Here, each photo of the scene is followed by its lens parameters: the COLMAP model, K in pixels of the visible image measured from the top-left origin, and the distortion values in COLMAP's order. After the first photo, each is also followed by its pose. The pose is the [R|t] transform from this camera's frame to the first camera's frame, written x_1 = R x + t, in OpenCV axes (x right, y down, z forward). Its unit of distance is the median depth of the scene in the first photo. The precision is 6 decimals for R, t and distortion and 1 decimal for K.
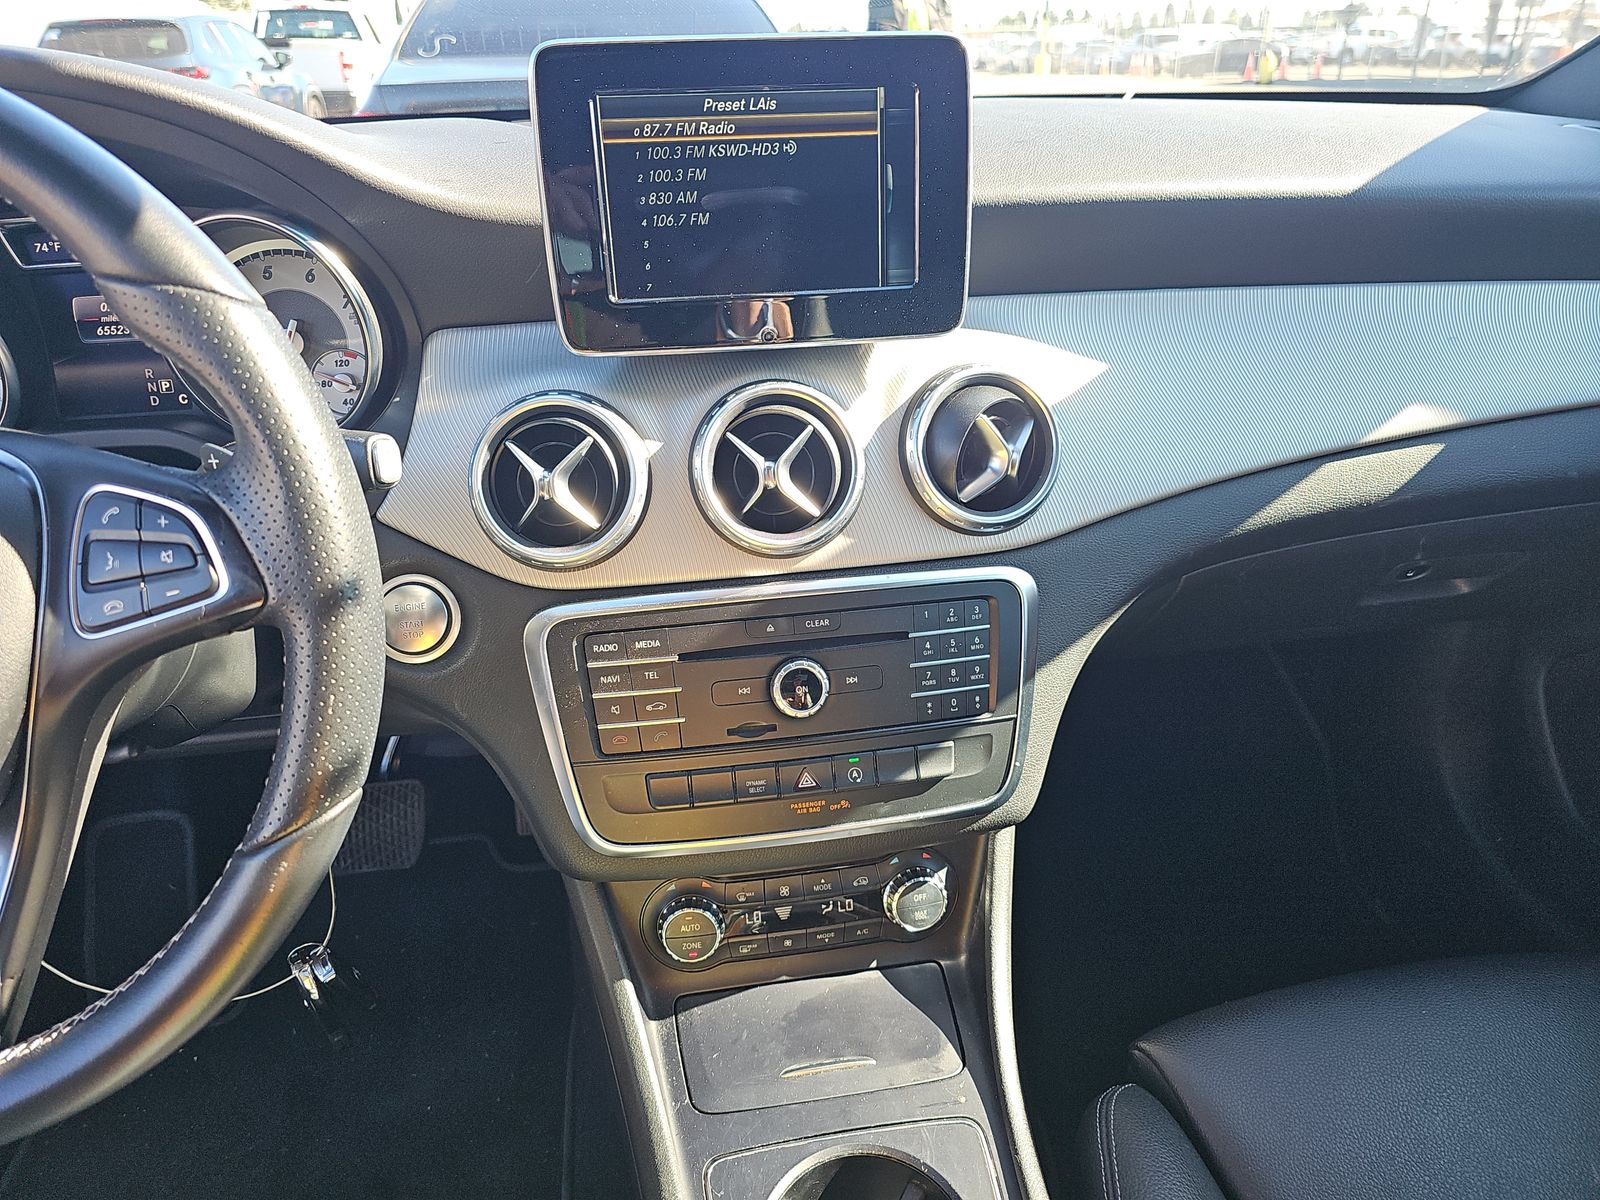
lens RADIAL K [[1066.8, 0, 814.8], [0, 1066.8, 607.5], [0, 0, 1]] dist [0.004879, -0.039207]
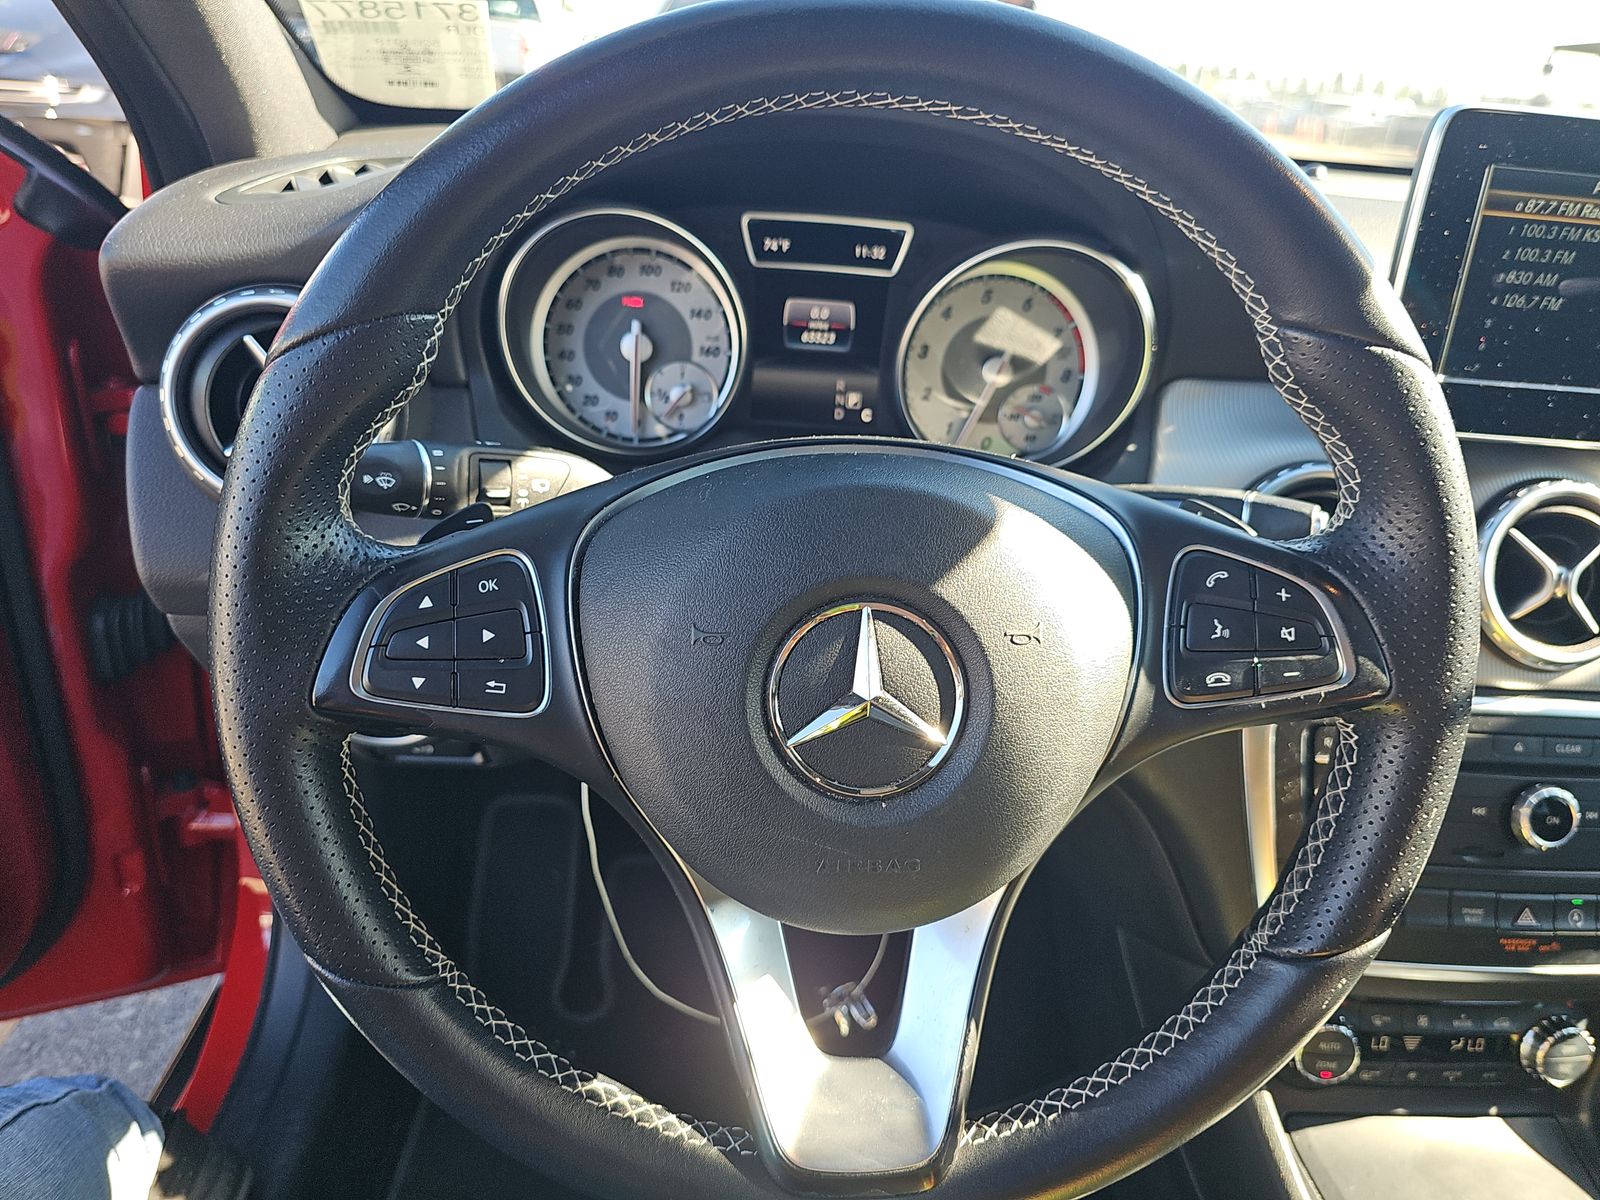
lens RADIAL K [[1066.8, 0, 791.0], [0, 1066.8, 608.9], [0, 0, 1]] dist [0.004879, -0.039207]
pose [[0.985157, 0.137758, -0.102412, -0.594050], [-0.139749, 0.990108, -0.012499, 0.001211], [0.099677, 0.026626, 0.994664, 0.029942]]
